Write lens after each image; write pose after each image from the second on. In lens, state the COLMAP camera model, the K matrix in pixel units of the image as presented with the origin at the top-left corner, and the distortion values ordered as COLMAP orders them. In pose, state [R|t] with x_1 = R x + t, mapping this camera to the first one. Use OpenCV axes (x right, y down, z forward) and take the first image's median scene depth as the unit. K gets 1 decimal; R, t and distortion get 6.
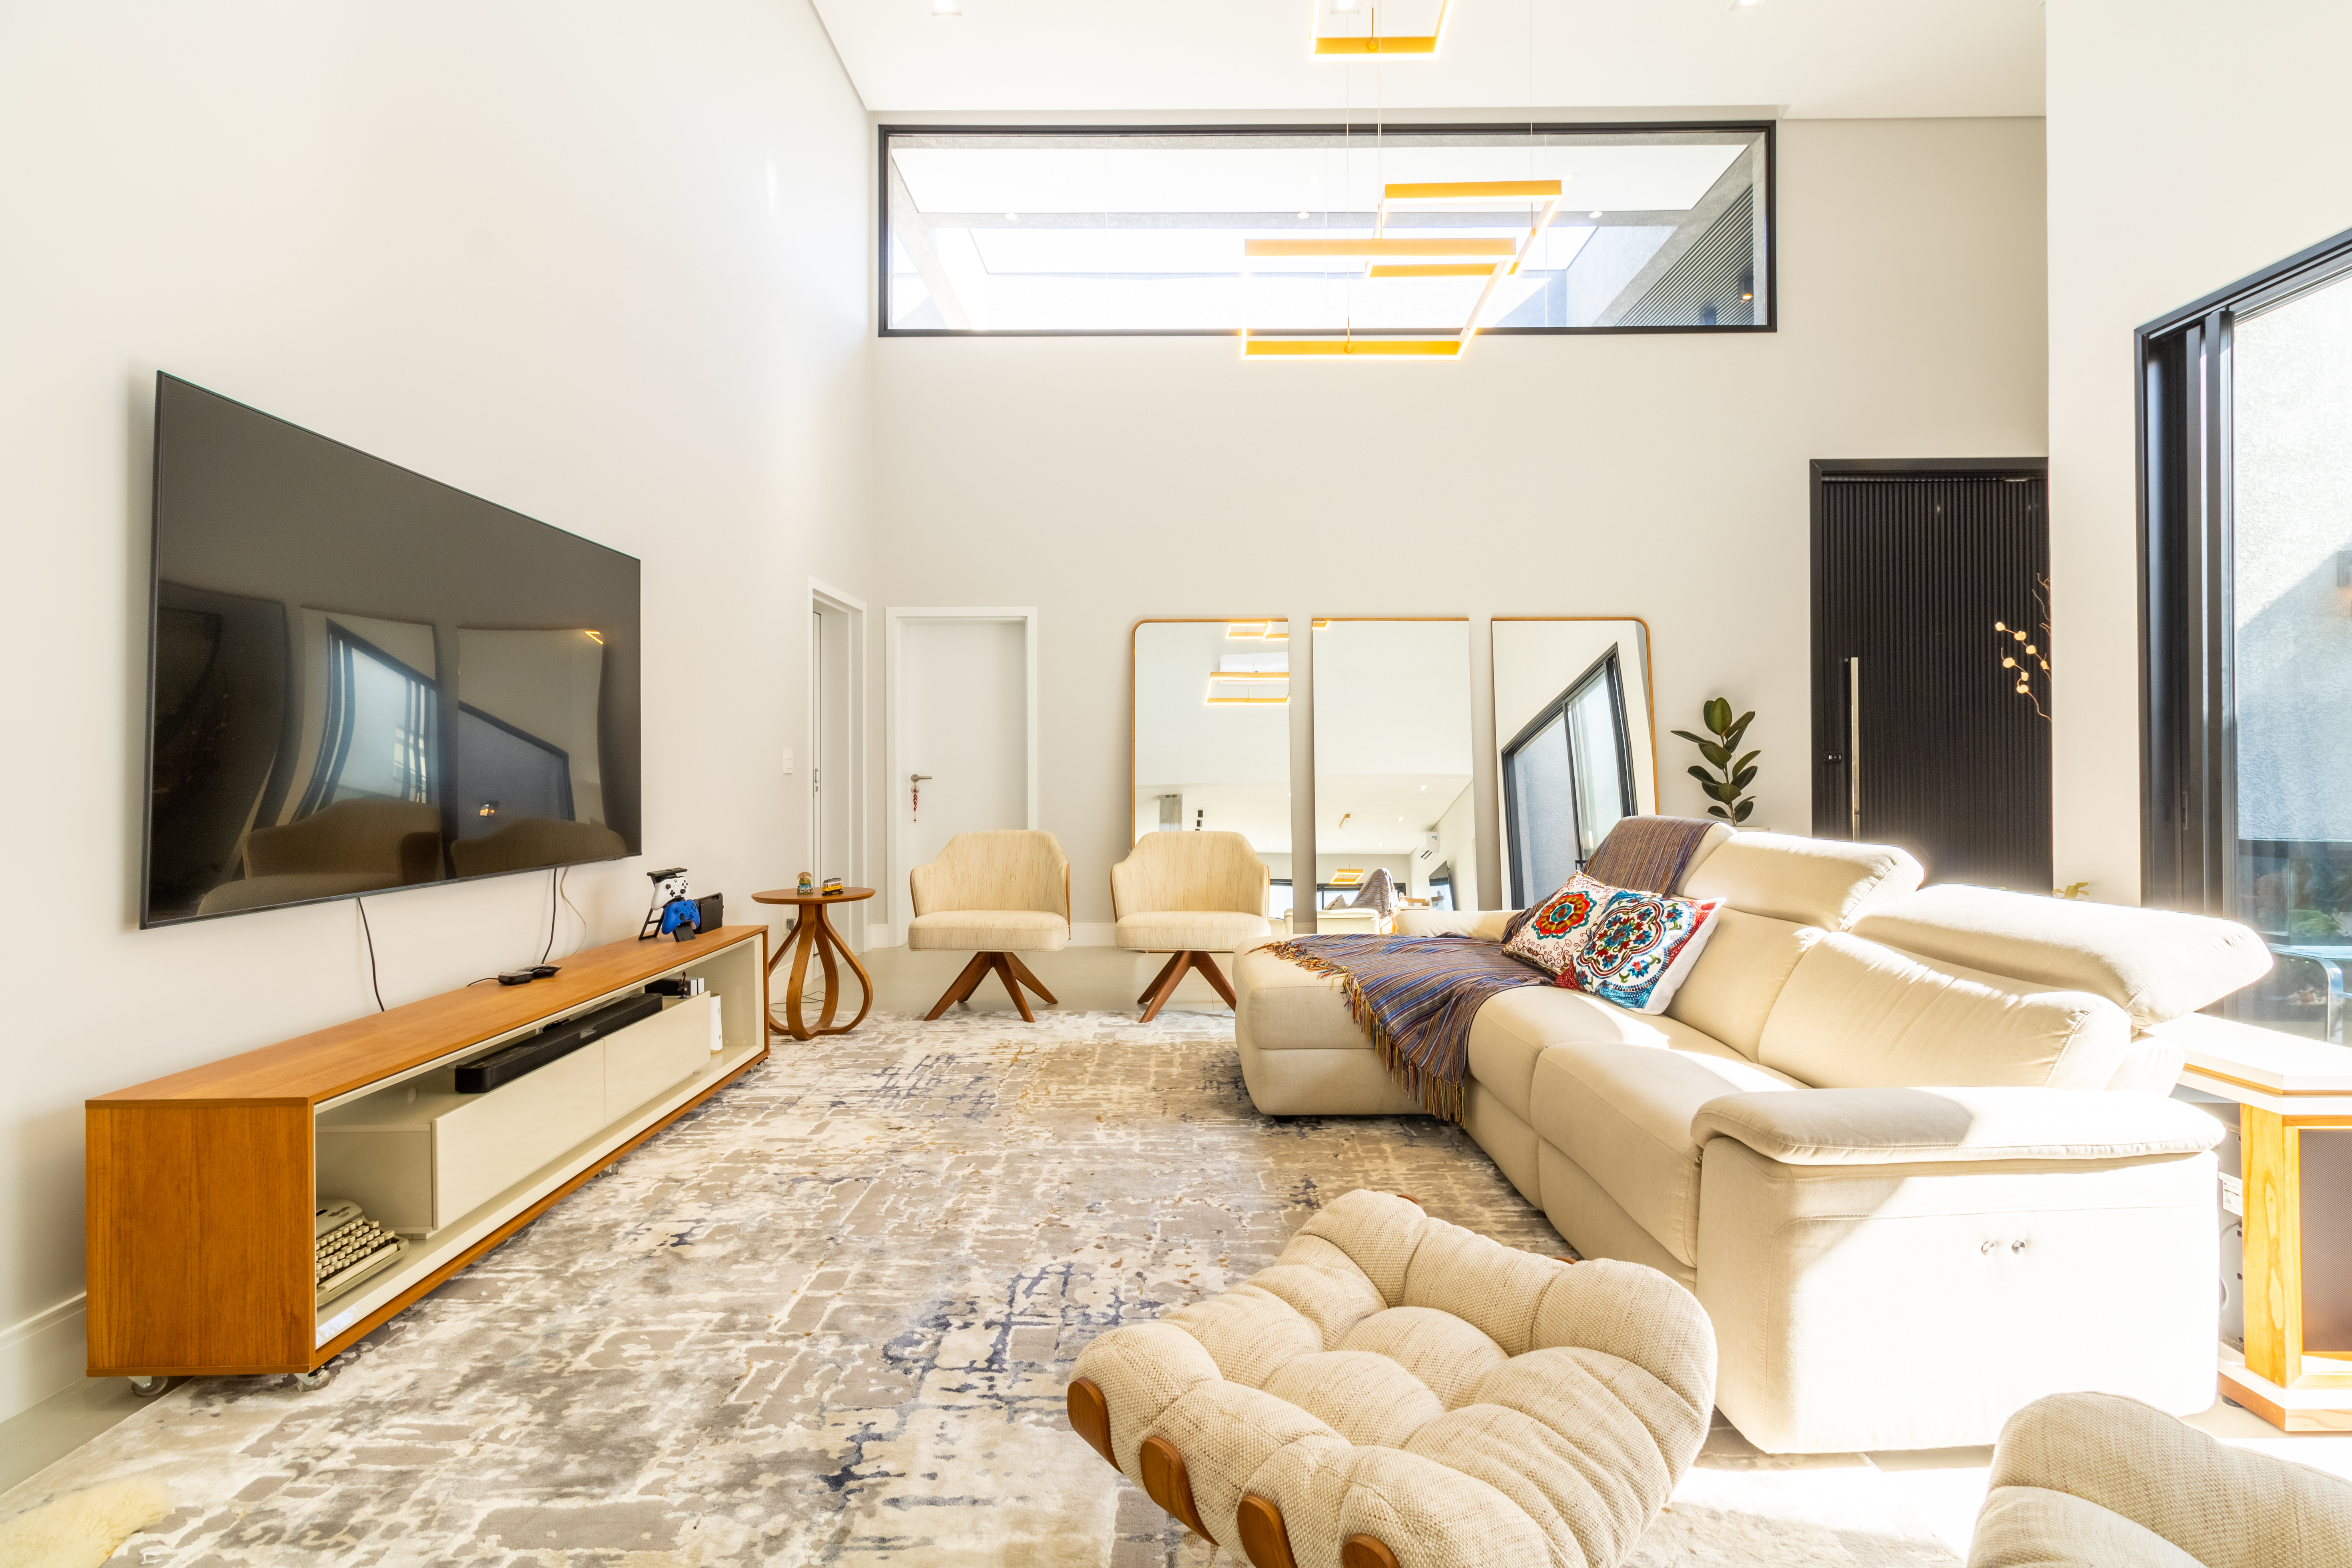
lens RADIAL K [[1074.5, 0, 1176.0], [0, 1074.5, 784.0], [0, 0, 1]] dist [-0.001242, 0.000033]
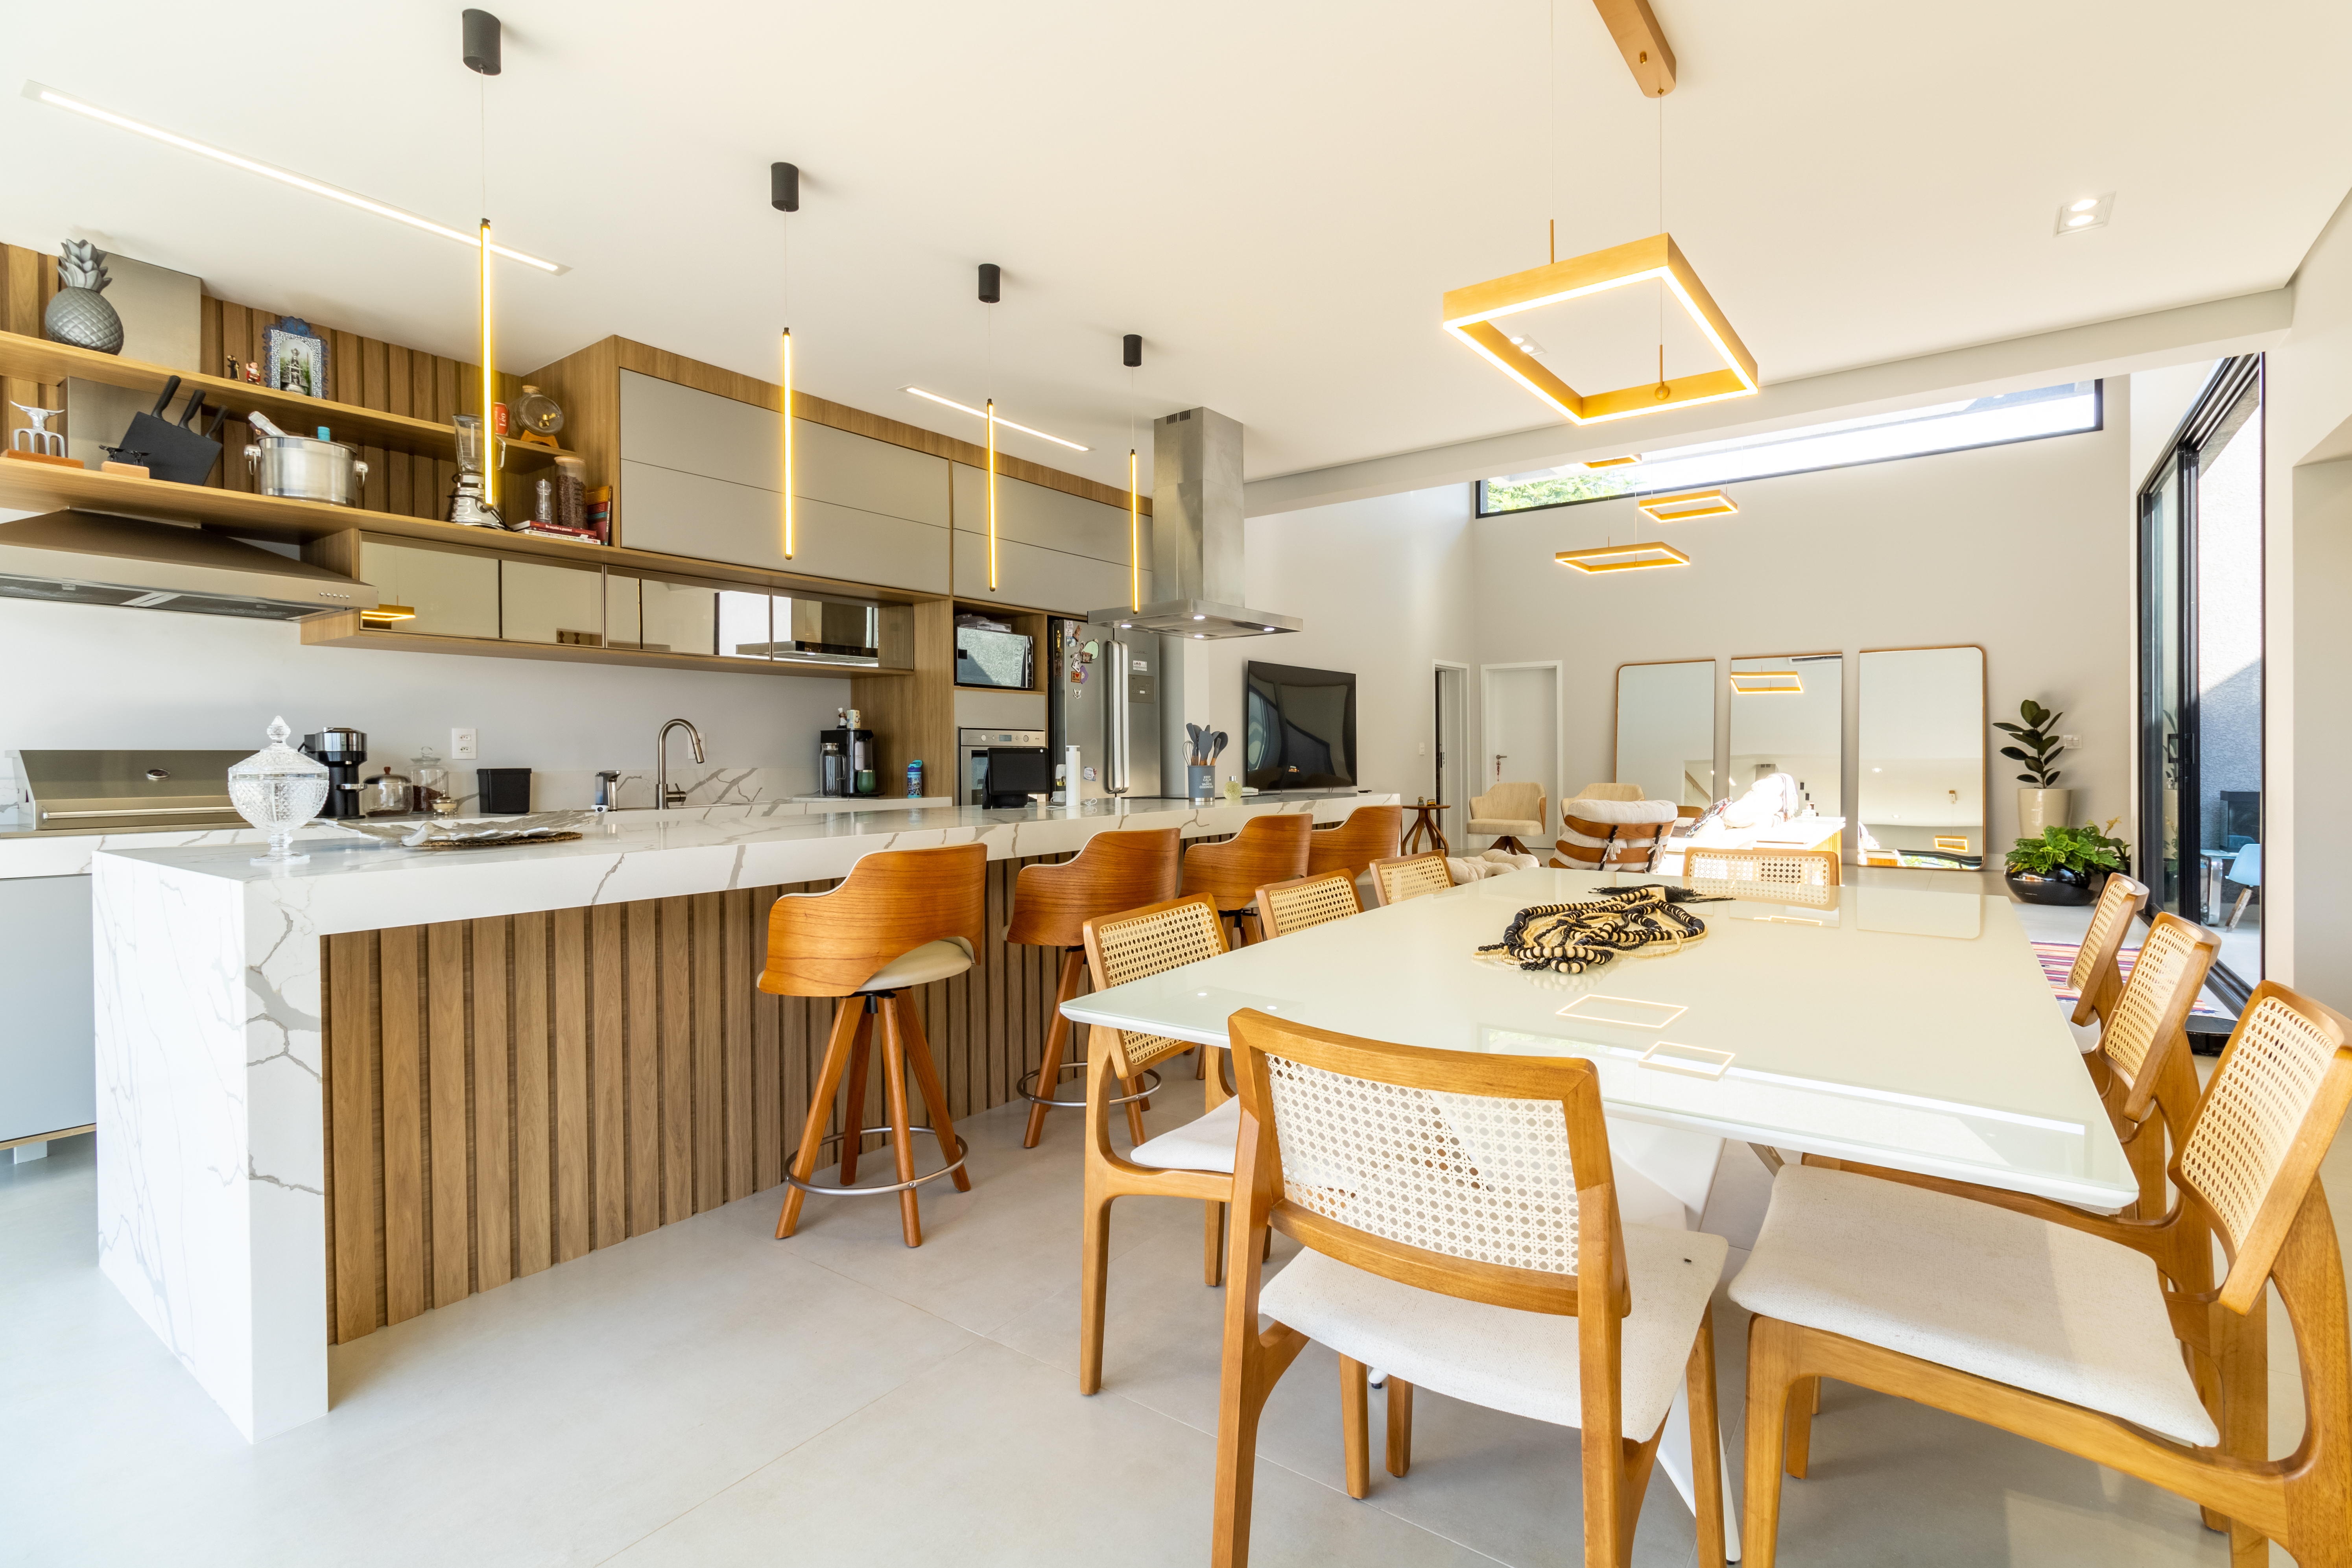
lens RADIAL K [[1074.4, 0, 1176.0], [0, 1074.4, 784.0], [0, 0, 1]] dist [-0.001242, 0.000033]
pose [[0.794047, 0.015321, -0.607663, 0.470197], [-0.006954, 0.999846, 0.016122, 0.017294], [0.607817, -0.008576, 0.794031, -0.847684]]
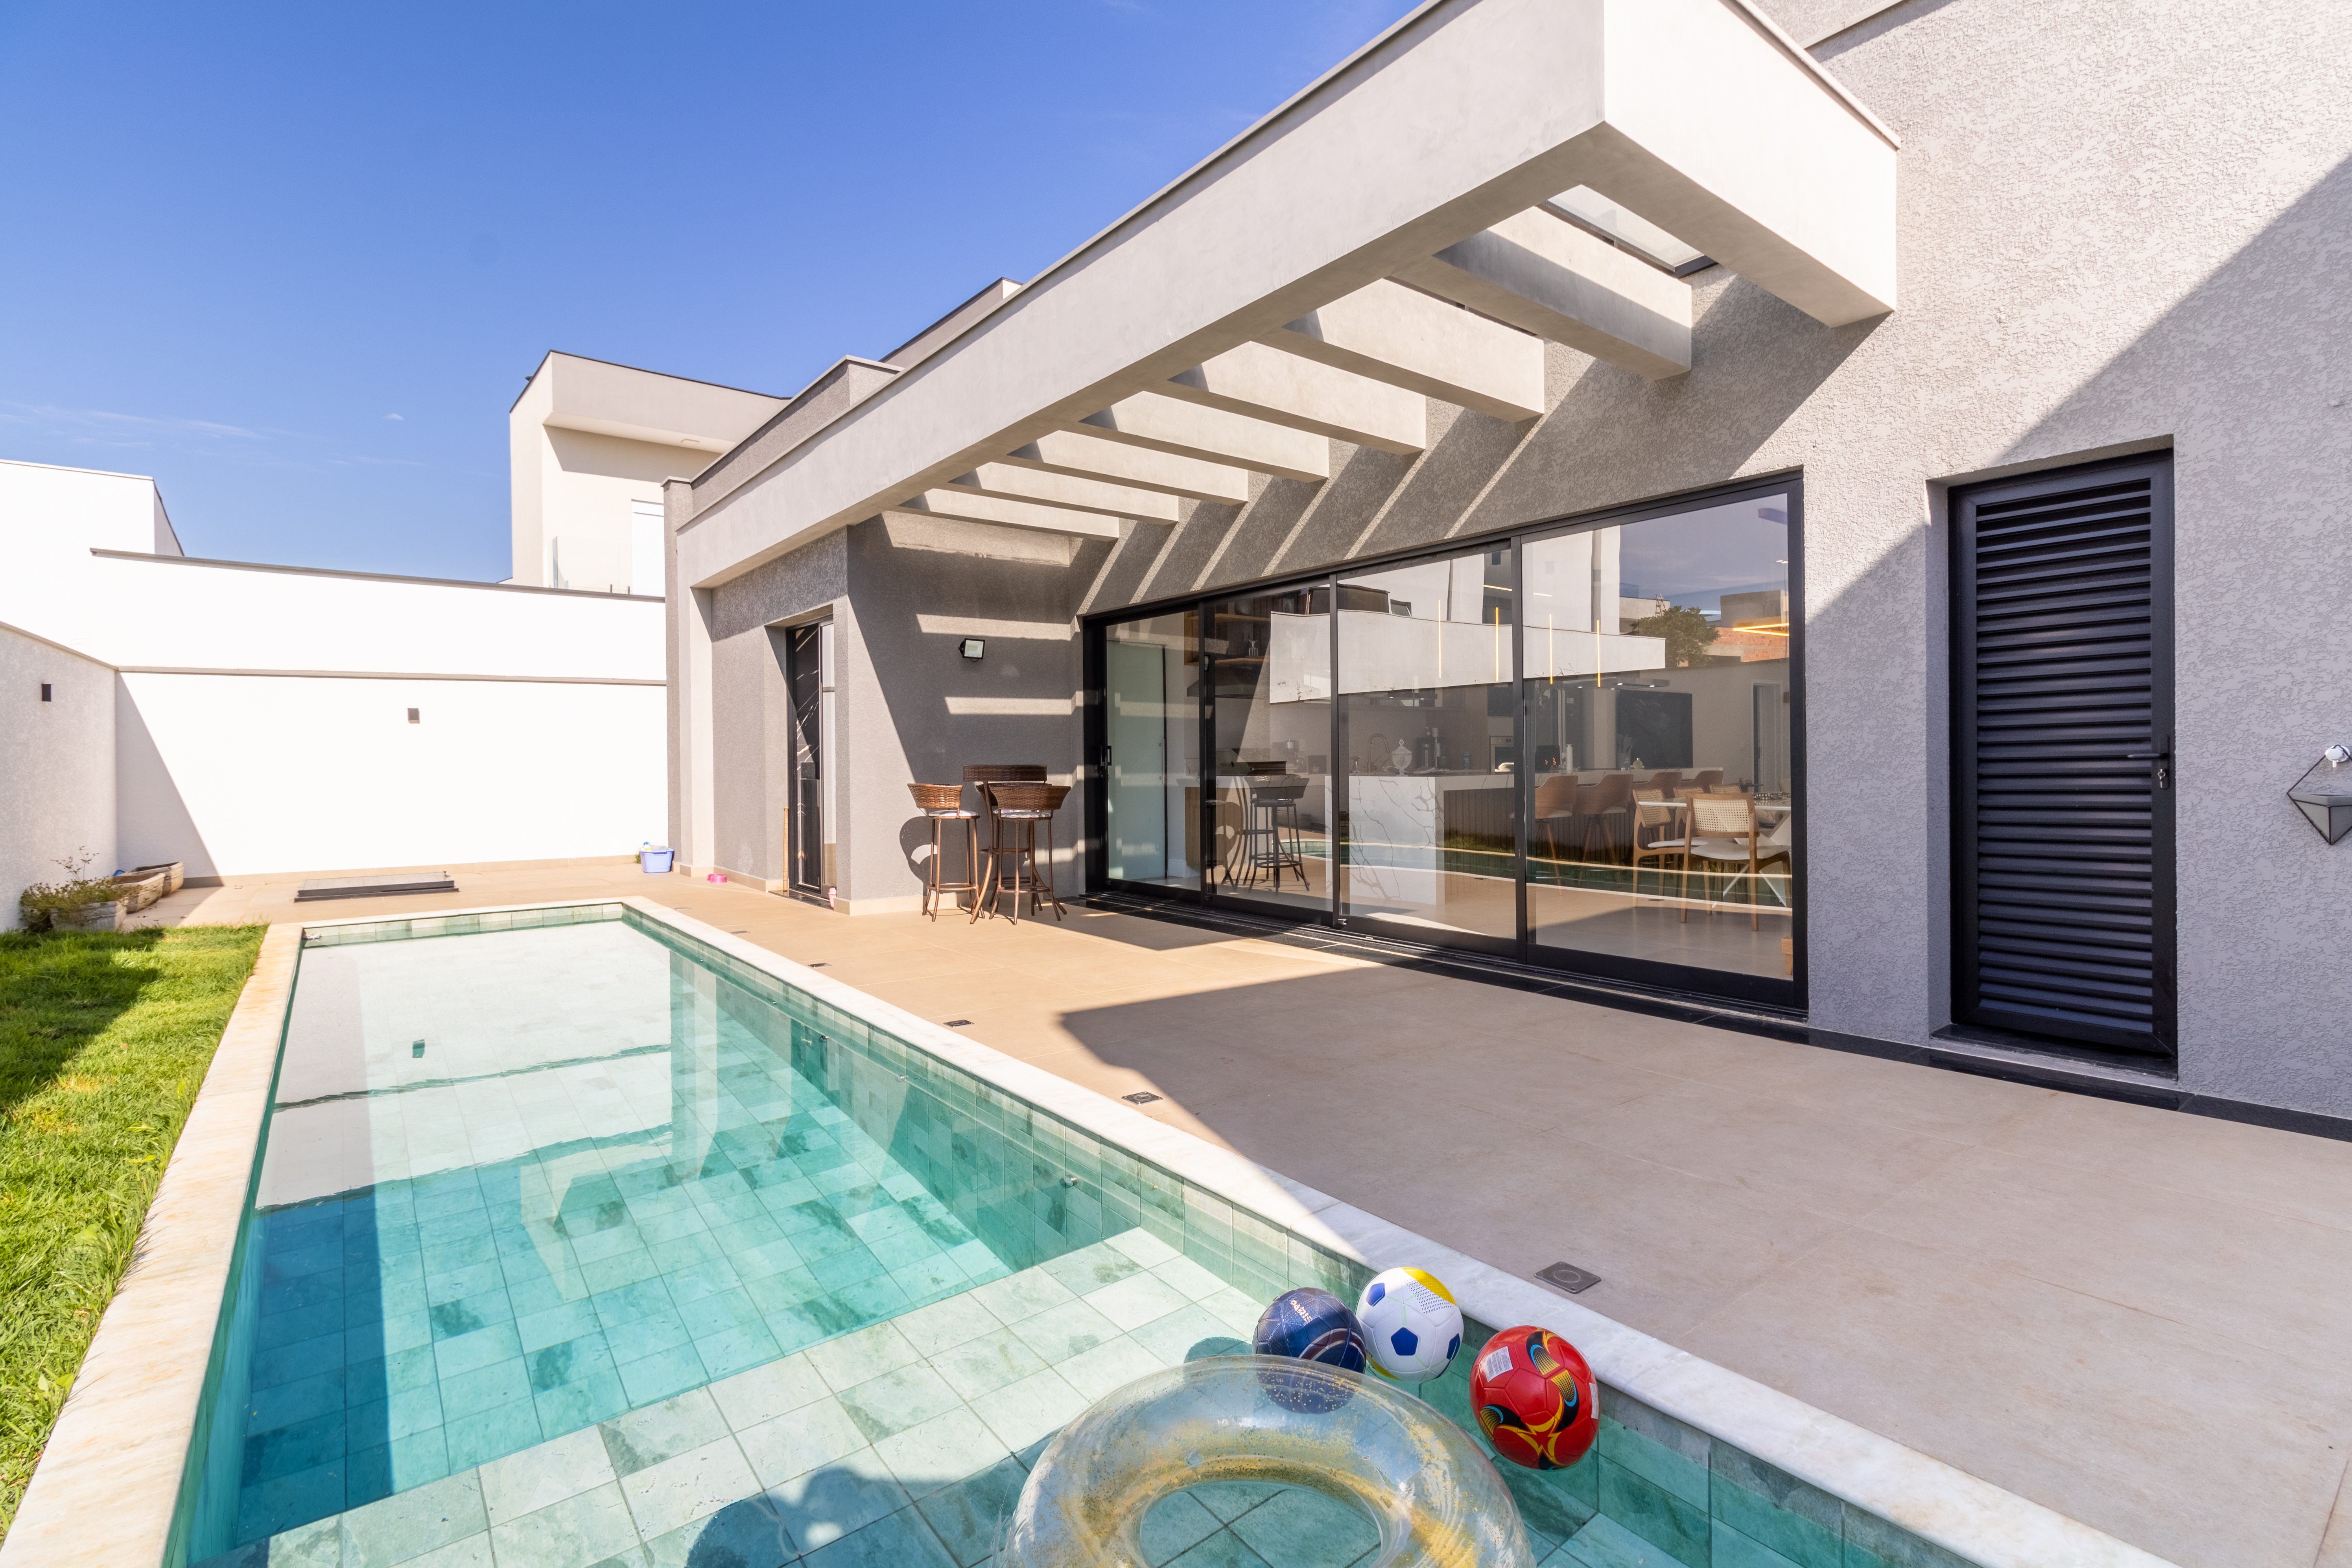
lens RADIAL K [[1074.4, 0, 1176.0], [0, 1074.4, 784.0], [0, 0, 1]] dist [-0.001242, 0.000033]
pose [[0.599105, 0.005033, -0.800655, 2.207682], [0.003648, 0.999953, 0.009016, 0.143764], [0.800662, -0.008322, 0.599058, -4.269191]]
